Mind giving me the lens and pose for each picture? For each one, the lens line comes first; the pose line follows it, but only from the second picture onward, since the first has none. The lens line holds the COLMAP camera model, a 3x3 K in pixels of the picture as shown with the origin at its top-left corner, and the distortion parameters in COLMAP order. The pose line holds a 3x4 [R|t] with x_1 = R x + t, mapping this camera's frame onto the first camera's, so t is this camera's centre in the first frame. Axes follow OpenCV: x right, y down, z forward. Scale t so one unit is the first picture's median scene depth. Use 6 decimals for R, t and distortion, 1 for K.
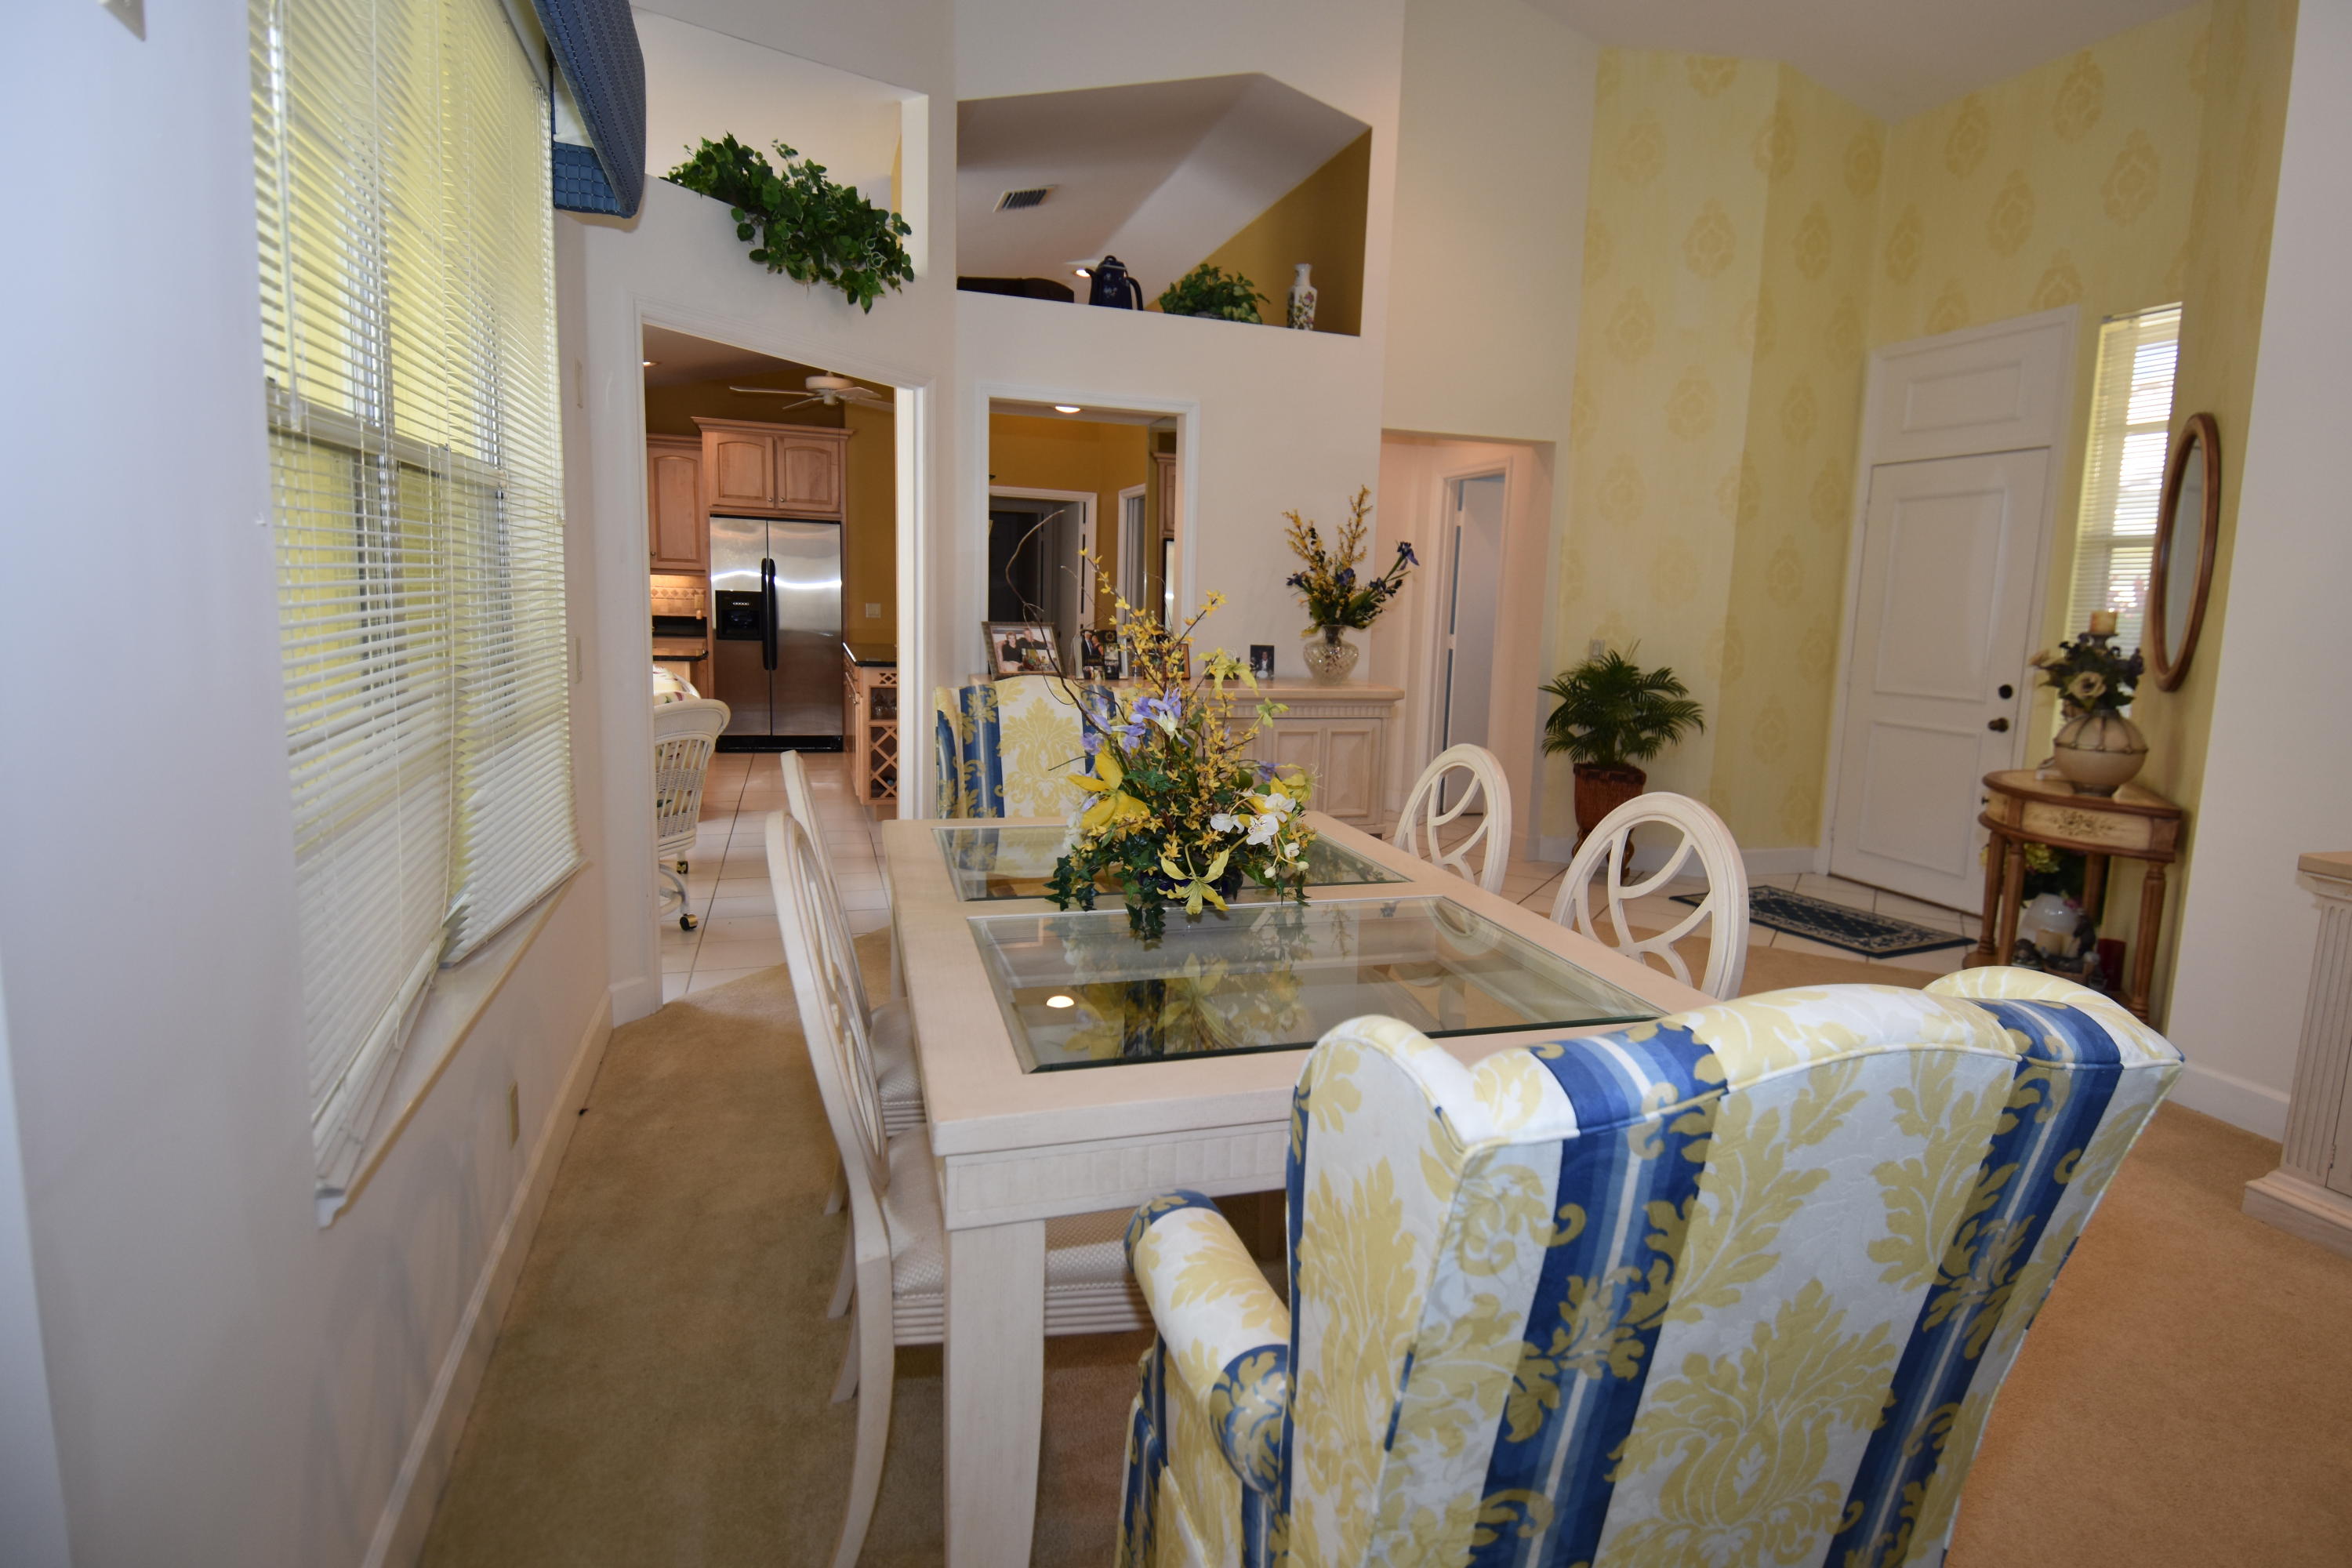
lens RADIAL K [[1263.6, 0, 1226.7], [0, 1263.6, 767.9], [0, 0, 1]] dist [0.052848, -0.066254]
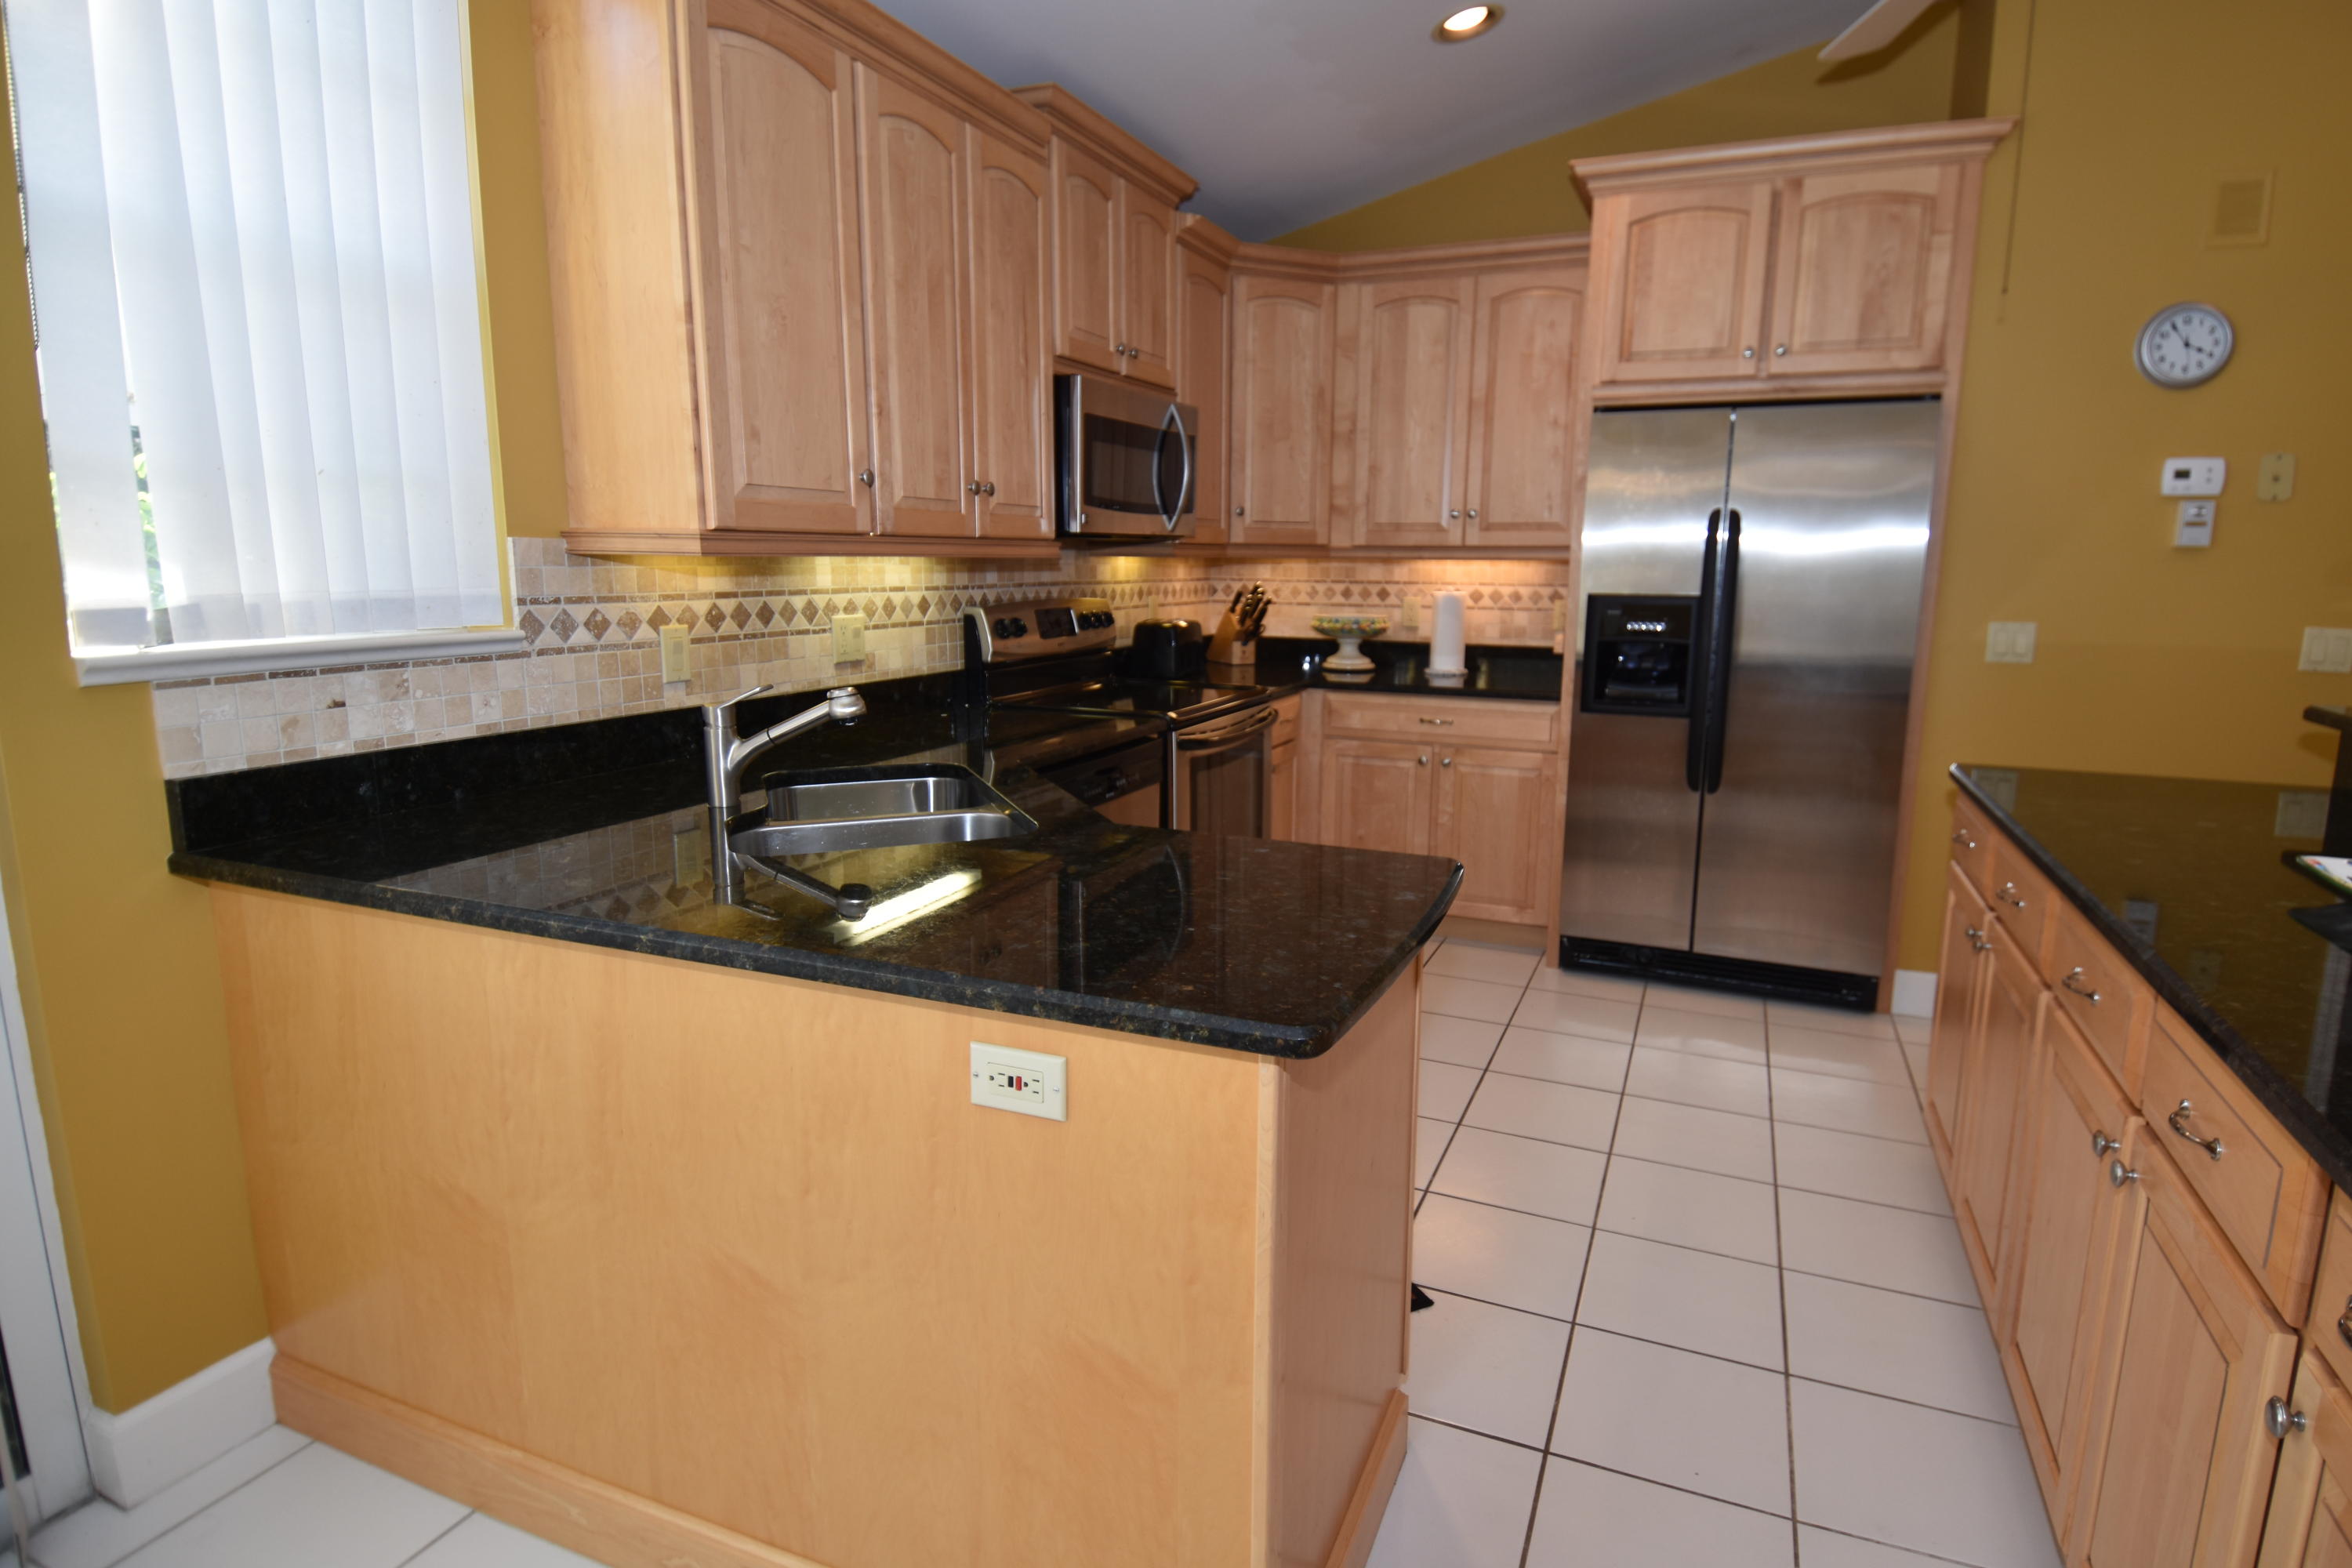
lens RADIAL K [[1248.7, 0, 1215.2], [0, 1248.7, 785.8], [0, 0, 1]] dist [0.046804, -0.044070]
pose [[0.743718, 0.094708, -0.661750, -0.482442], [-0.075013, 0.995485, 0.058166, -0.205068], [0.664271, 0.006381, 0.747464, 1.372799]]
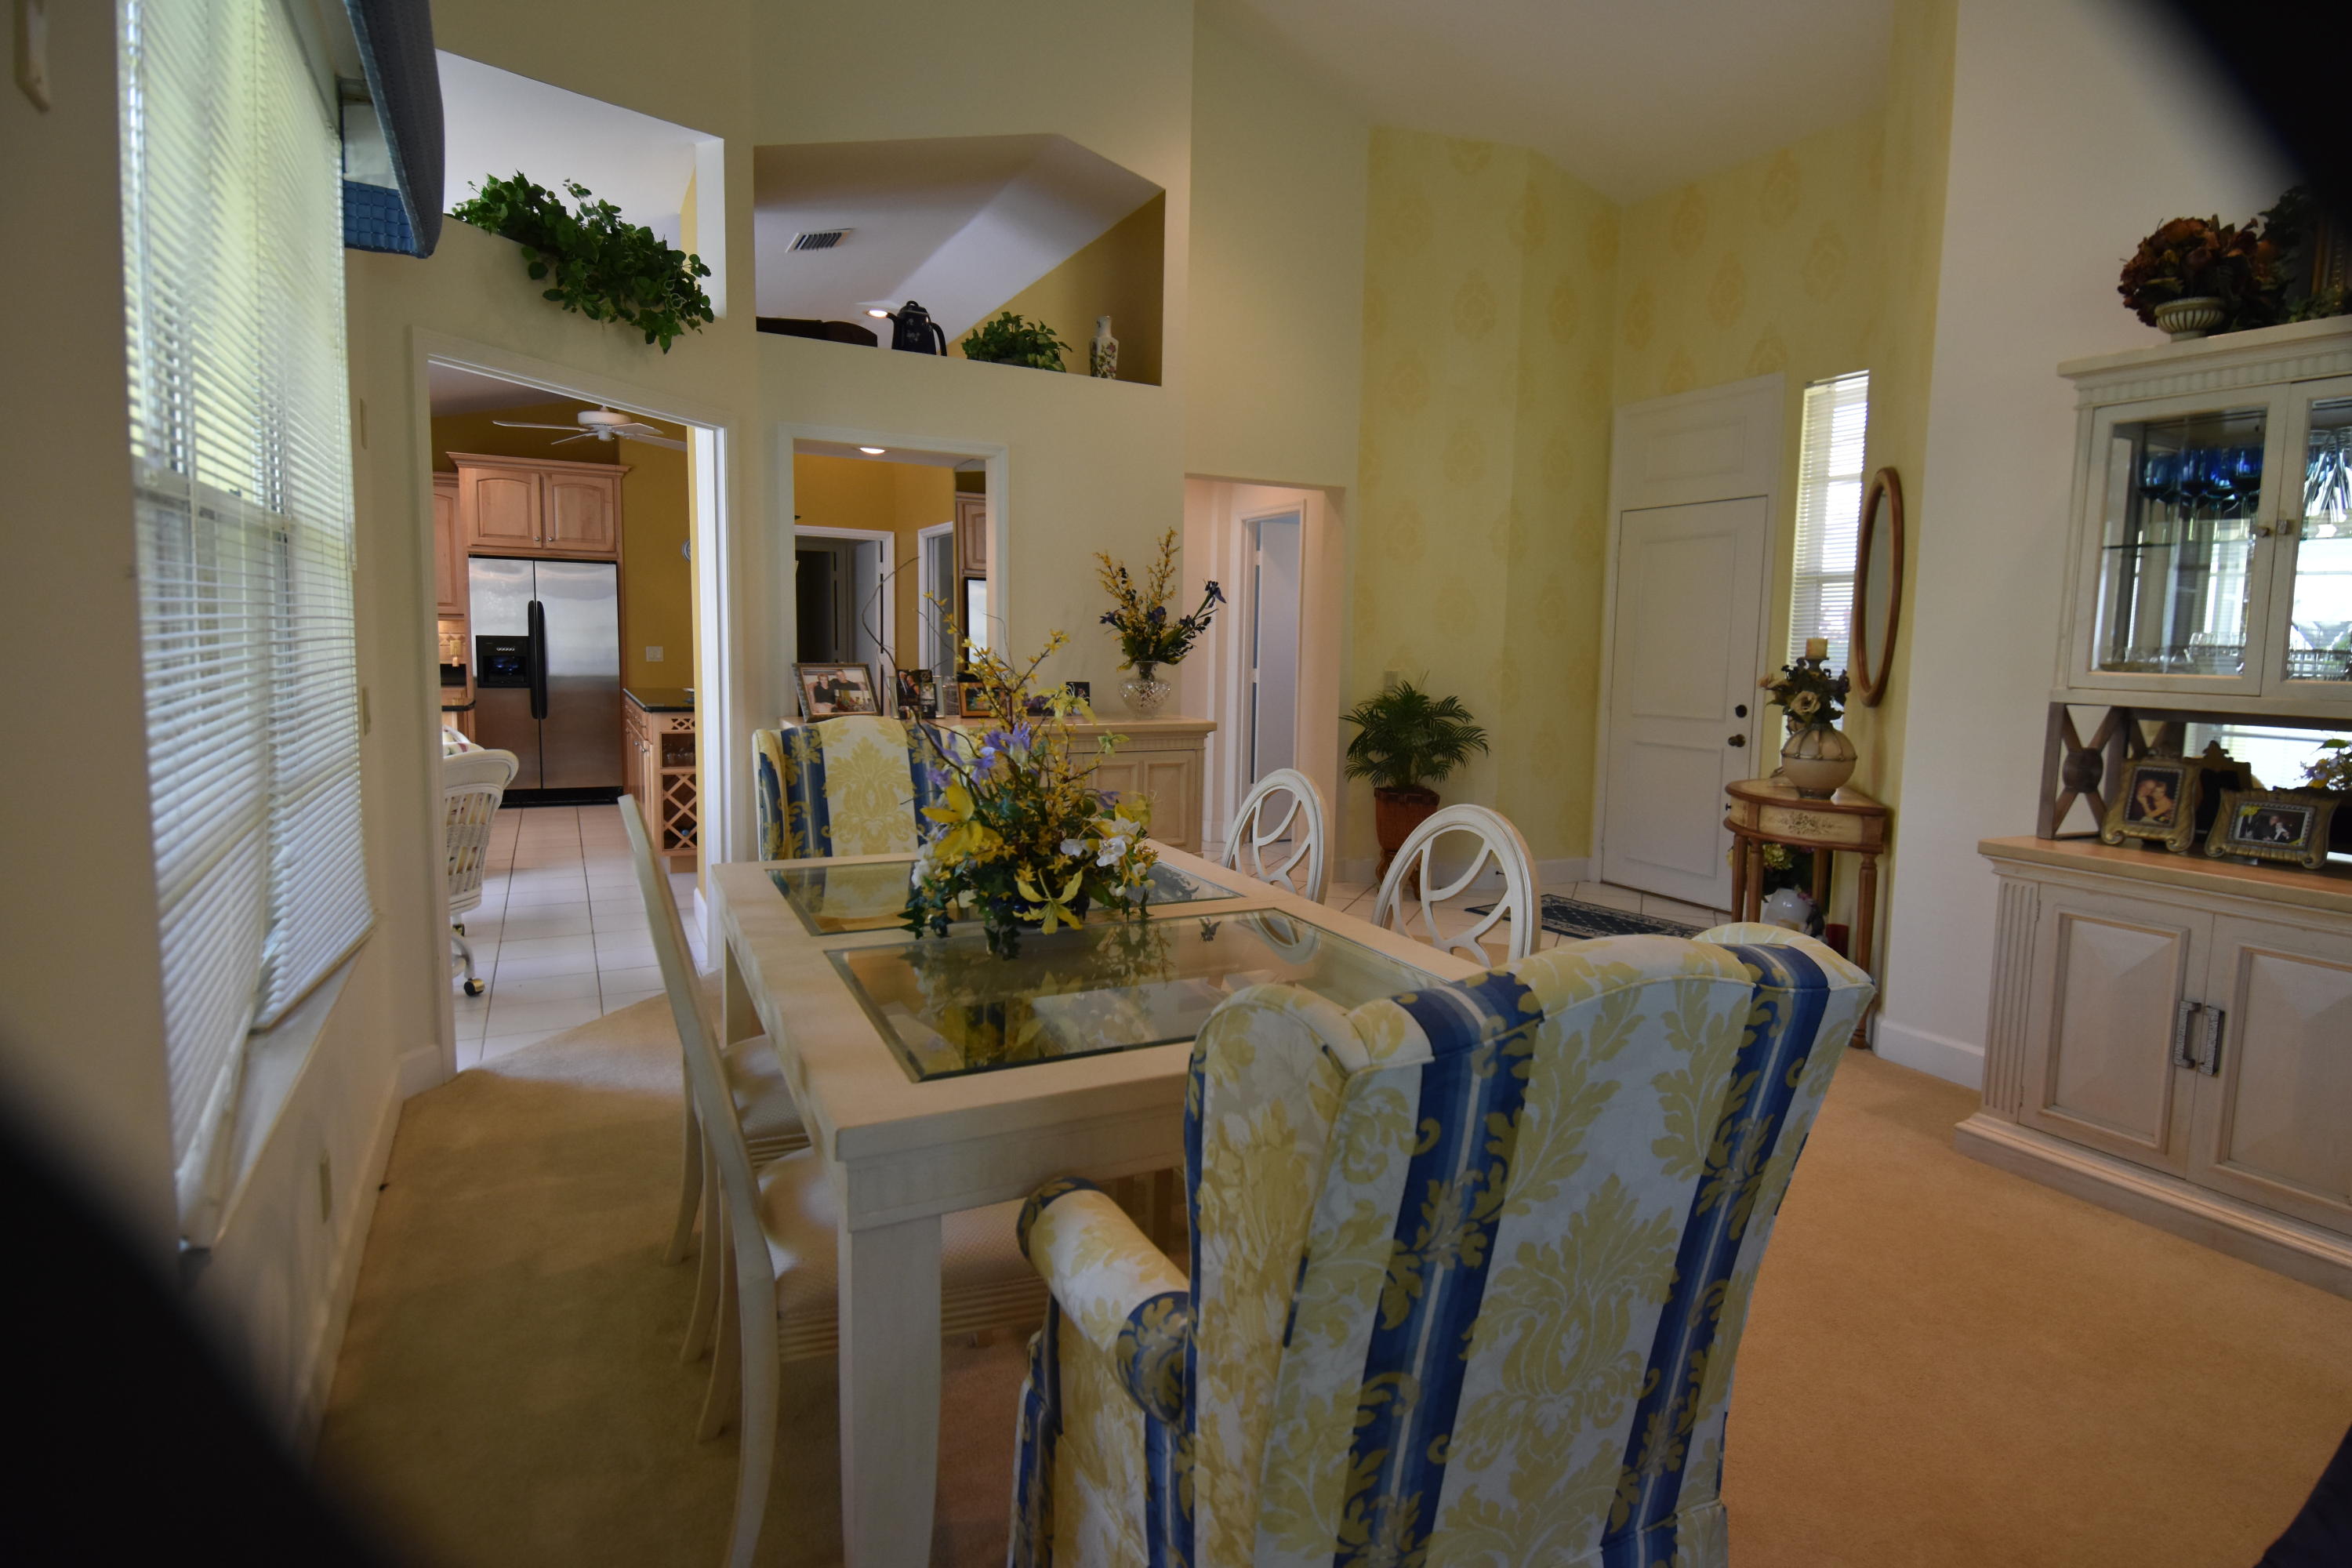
lens RADIAL K [[1266.6, 0, 1249.5], [0, 1266.6, 761.3], [0, 0, 1]] dist [0.046466, -0.060188]
pose [[0.984017, -0.030507, 0.175444, -0.022545], [0.036450, 0.998862, -0.030749, 0.005200], [-0.174306, 0.036653, 0.984009, -0.042226]]
